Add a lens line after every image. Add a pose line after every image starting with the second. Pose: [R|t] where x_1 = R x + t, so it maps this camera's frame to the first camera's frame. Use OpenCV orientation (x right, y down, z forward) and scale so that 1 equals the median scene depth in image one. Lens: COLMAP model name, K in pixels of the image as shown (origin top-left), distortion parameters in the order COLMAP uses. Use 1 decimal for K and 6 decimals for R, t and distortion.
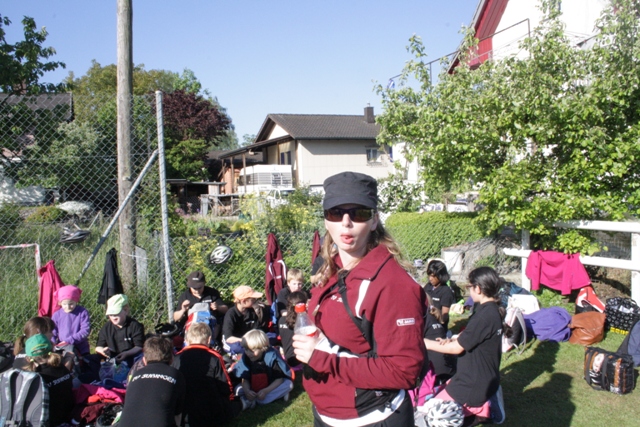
lens RADIAL K [[659.9, 0, 319.4], [0, 659.9, 196.0], [0, 0, 1]] dist [-0.006522, 0.000189]
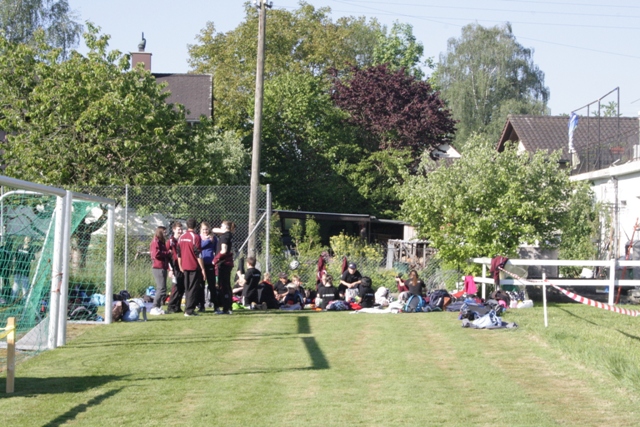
lens RADIAL K [[1641.9, 0, 320.0], [0, 1641.9, 213.5], [0, 0, 1]] dist [-0.001007, 0.025340]
pose [[0.960483, 0.049631, -0.273877, 0.160829], [-0.055933, 0.998318, -0.015244, 0.000639], [0.272660, 0.029960, 0.961644, -0.475559]]
